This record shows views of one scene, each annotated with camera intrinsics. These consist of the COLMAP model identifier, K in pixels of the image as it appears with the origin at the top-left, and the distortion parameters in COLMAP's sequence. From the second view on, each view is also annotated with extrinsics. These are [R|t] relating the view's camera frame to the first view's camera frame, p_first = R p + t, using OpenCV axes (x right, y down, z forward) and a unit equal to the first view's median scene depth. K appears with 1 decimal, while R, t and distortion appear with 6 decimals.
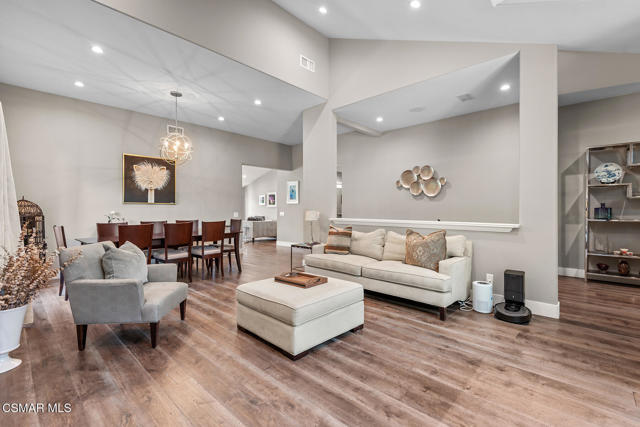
lens RADIAL K [[289.6, 0, 321.5], [0, 289.6, 211.0], [0, 0, 1]] dist [0.020830, -0.002992]
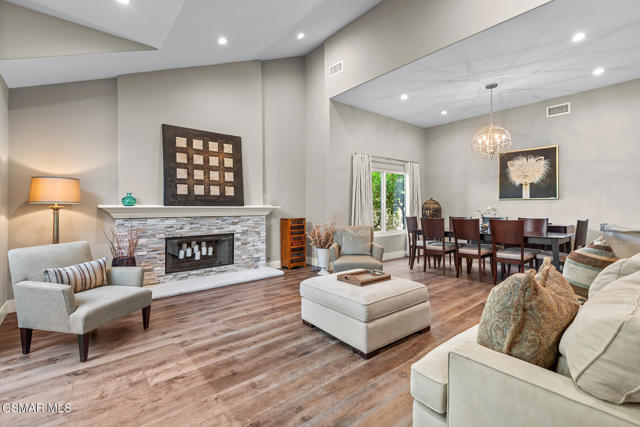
lens RADIAL K [[289.6, 0, 321.7], [0, 289.6, 210.6], [0, 0, 1]] dist [0.020830, -0.002992]
pose [[-0.119071, 0.020837, -0.992667, 0.716180], [-0.001492, 0.999775, 0.021165, -0.011662], [0.992885, 0.004001, -0.119013, 0.748429]]
